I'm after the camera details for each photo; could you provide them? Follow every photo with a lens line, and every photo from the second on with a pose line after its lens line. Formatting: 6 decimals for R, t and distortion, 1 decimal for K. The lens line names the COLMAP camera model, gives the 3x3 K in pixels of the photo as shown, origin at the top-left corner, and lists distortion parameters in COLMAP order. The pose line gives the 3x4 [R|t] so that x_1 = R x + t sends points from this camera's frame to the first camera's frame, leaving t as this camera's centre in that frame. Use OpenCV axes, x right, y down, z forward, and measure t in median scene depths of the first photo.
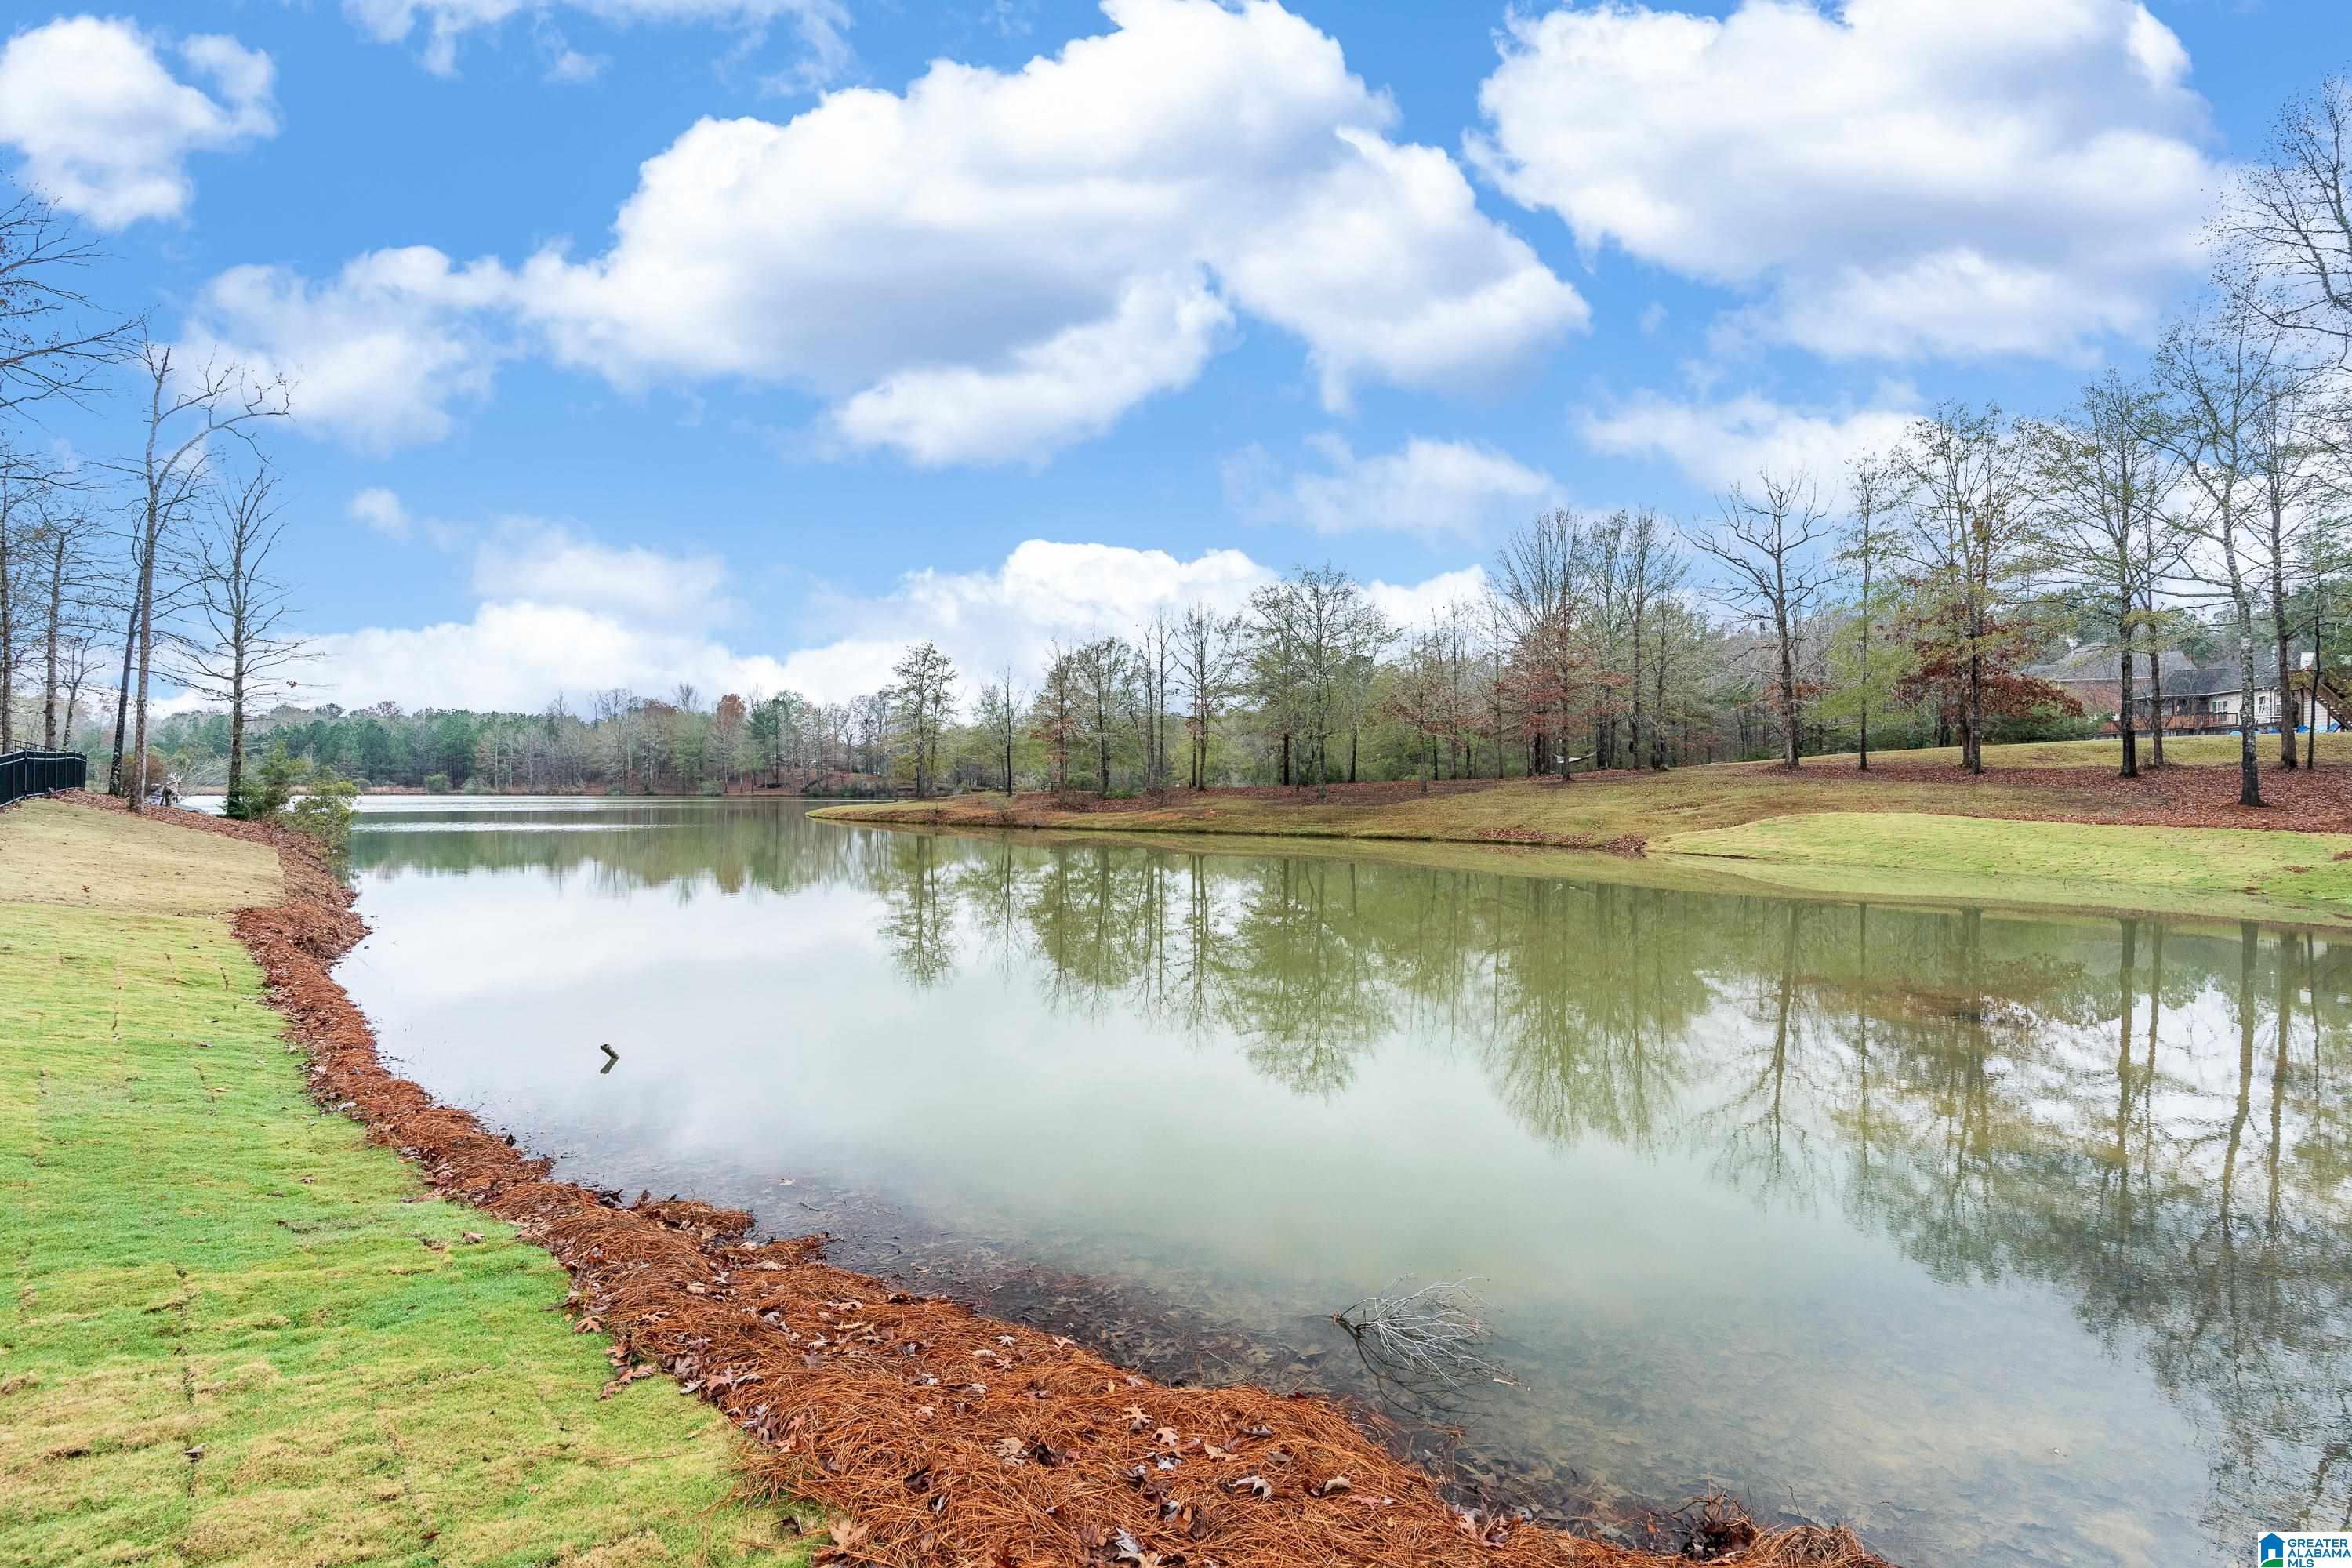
lens RADIAL K [[1055.4, 0, 1176.0], [0, 1055.4, 784.0], [0, 0, 1]] dist [-0.004350, 0.000599]
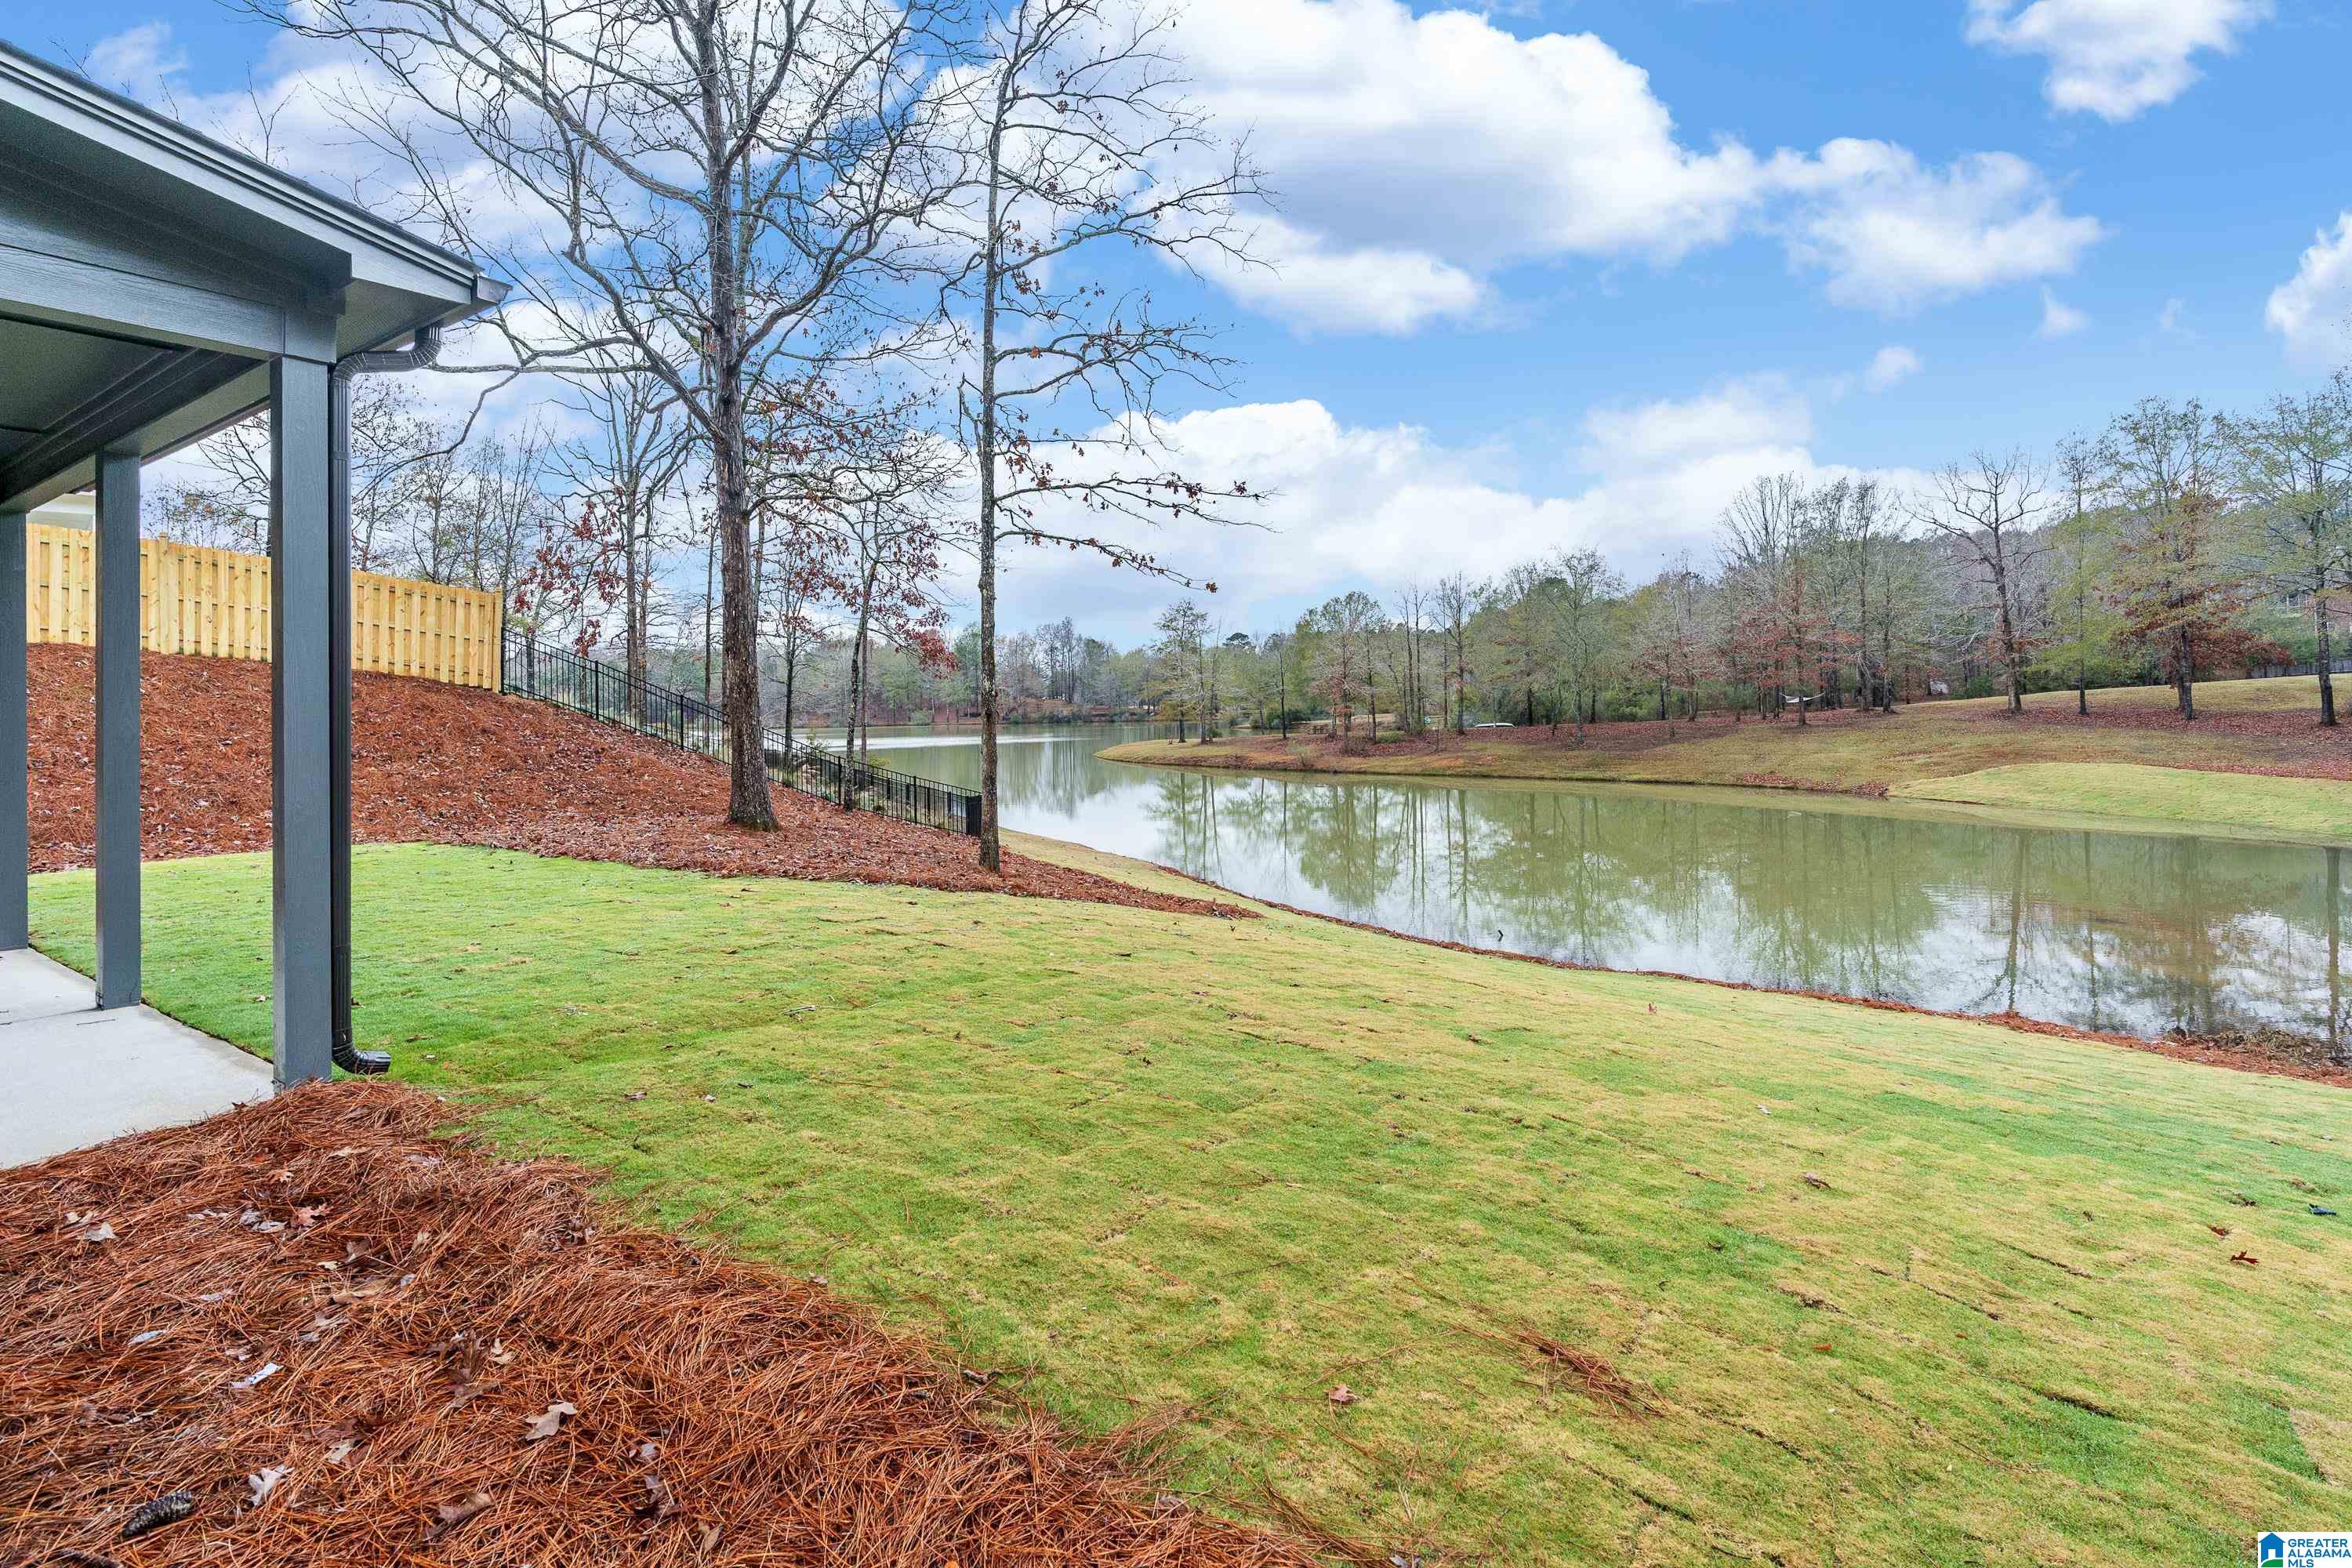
lens RADIAL K [[1093.0, 0, 1183.5], [0, 1093.0, 683.5], [0, 0, 1]] dist [-0.000576, 0.000561]
pose [[0.991777, -0.026377, -0.125229, -0.165045], [0.025281, 0.999627, -0.010331, -0.058511], [0.125455, 0.007080, 0.992074, -0.296636]]
